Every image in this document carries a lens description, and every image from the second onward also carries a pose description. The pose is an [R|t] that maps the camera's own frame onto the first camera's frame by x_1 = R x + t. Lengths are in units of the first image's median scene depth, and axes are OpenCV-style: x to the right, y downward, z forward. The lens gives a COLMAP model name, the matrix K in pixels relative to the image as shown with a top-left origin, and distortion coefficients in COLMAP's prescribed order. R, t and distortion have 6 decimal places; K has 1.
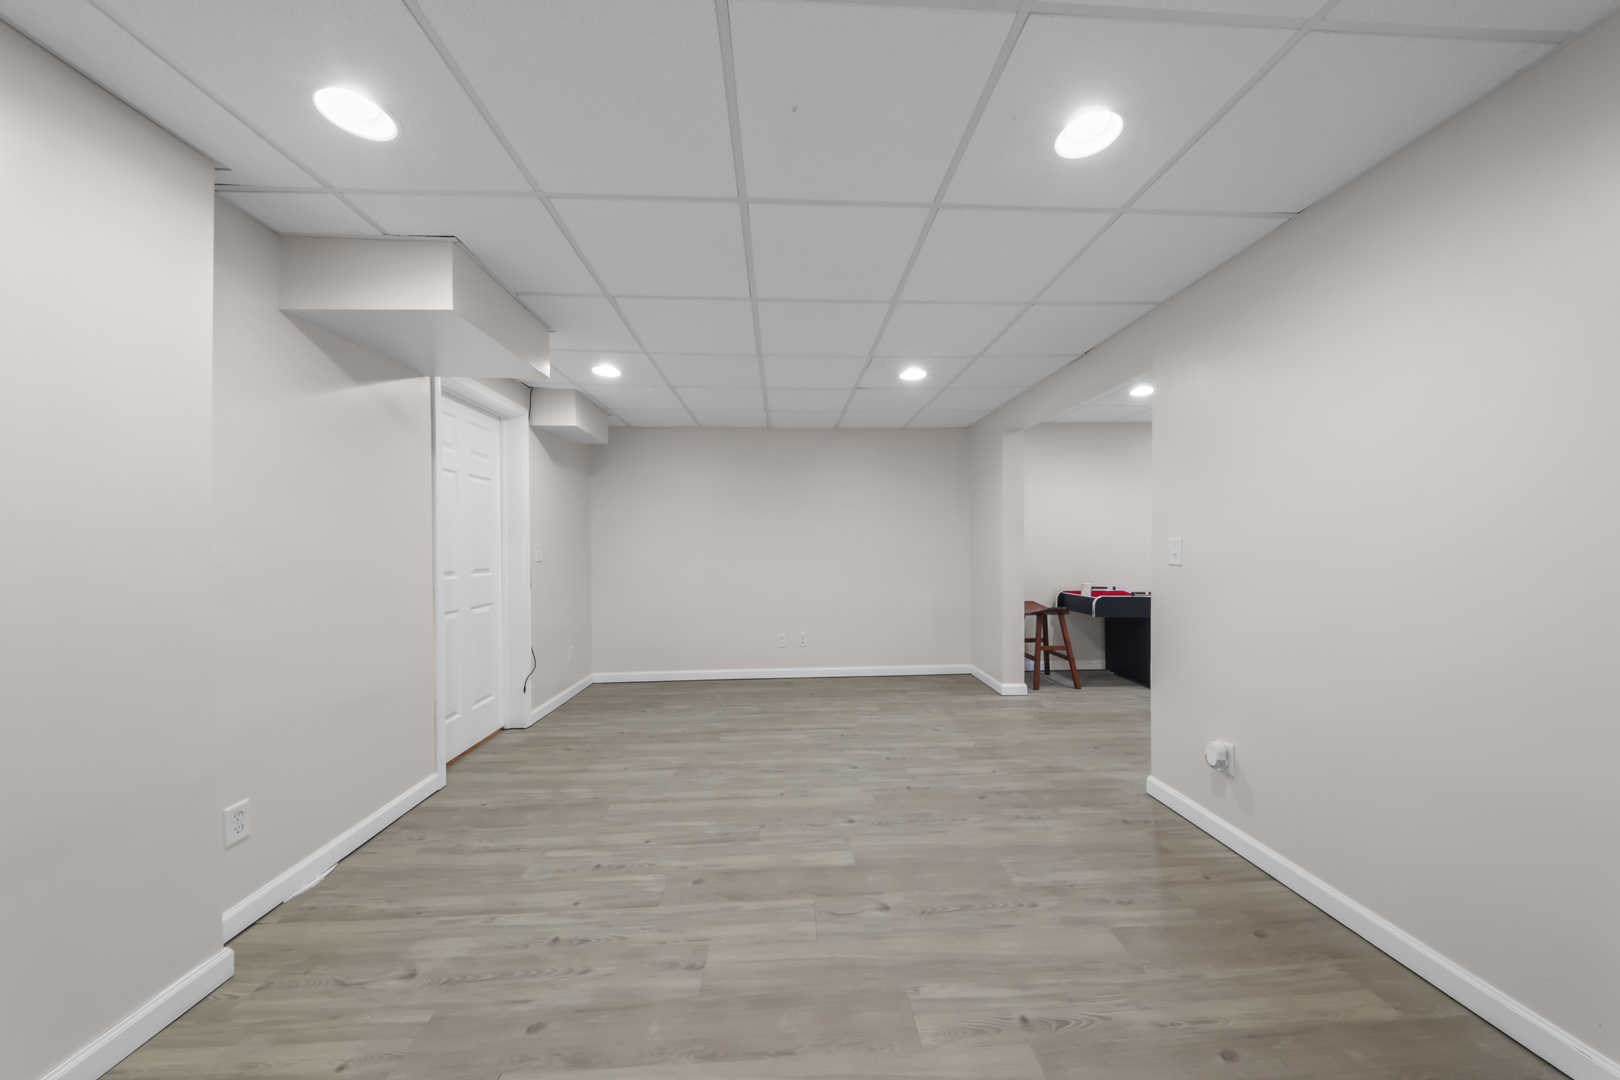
lens RADIAL K [[532.9, 0, 801.1], [0, 532.9, 541.9], [0, 0, 1]] dist [-0.000161, -0.000871]
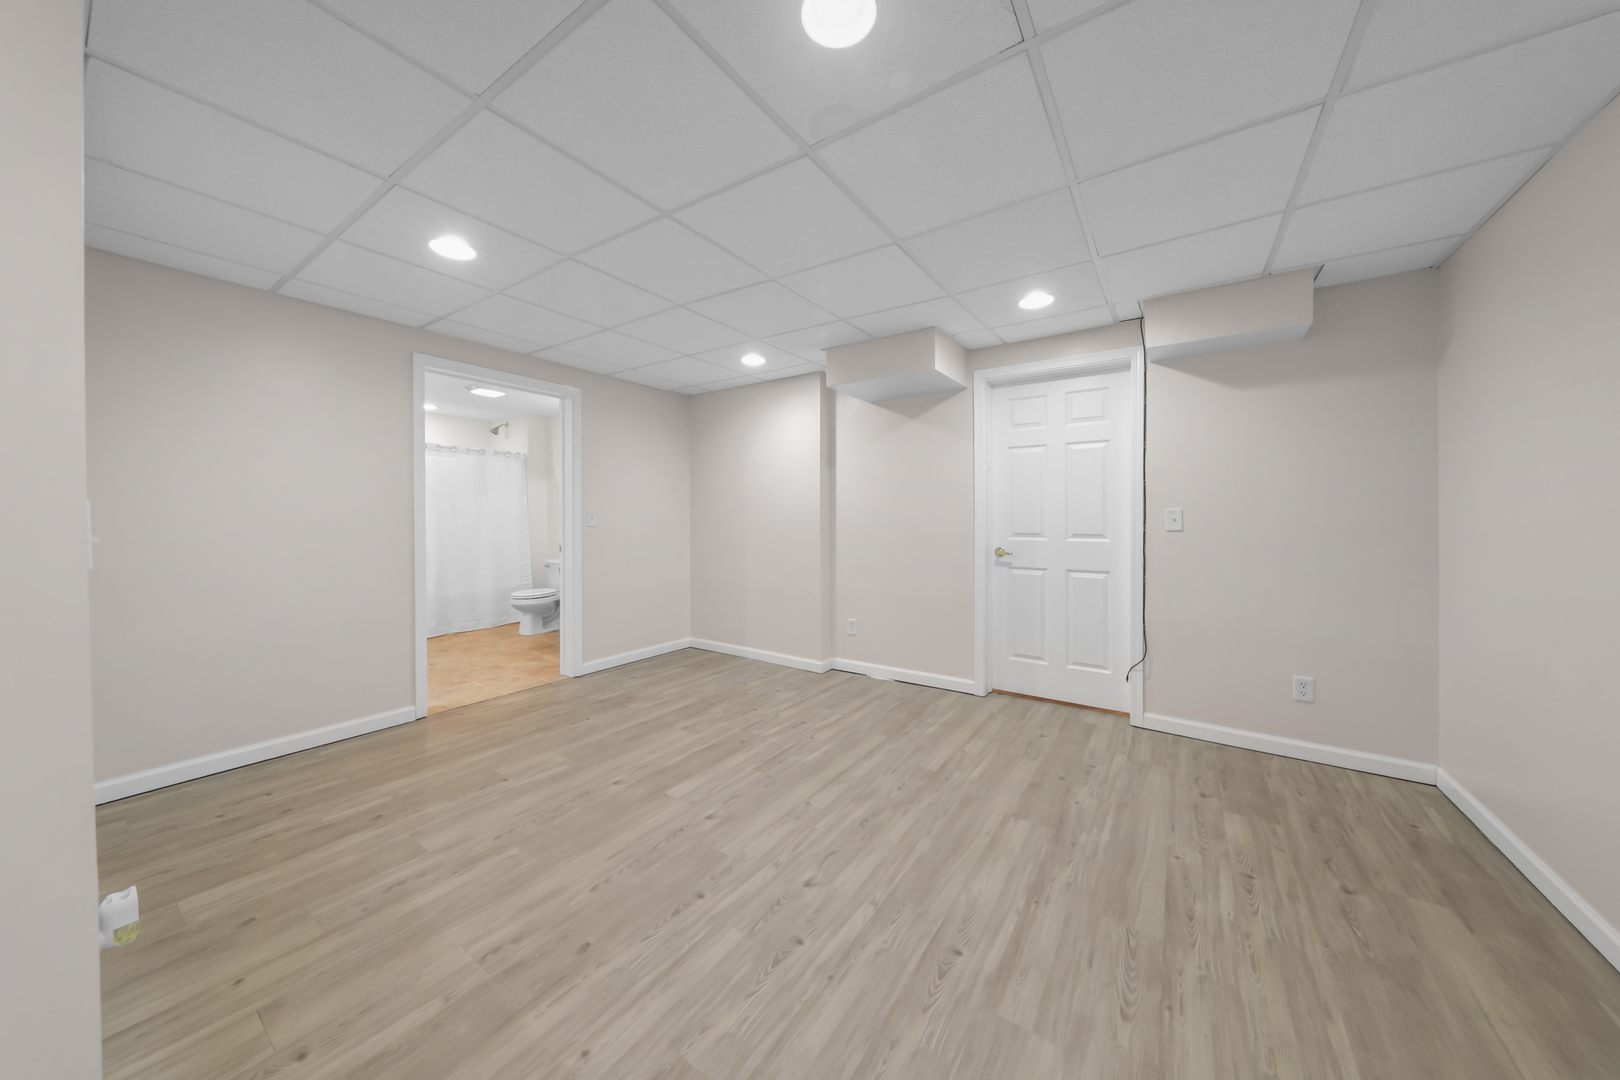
lens RADIAL K [[532.9, 0, 818.5], [0, 532.9, 517.9], [0, 0, 1]] dist [-0.000161, -0.000871]
pose [[-0.597019, 0.016203, -0.802064, 0.683764], [0.012462, 0.999863, 0.010923, 0.003588], [0.802130, -0.003474, -0.597139, 1.642665]]
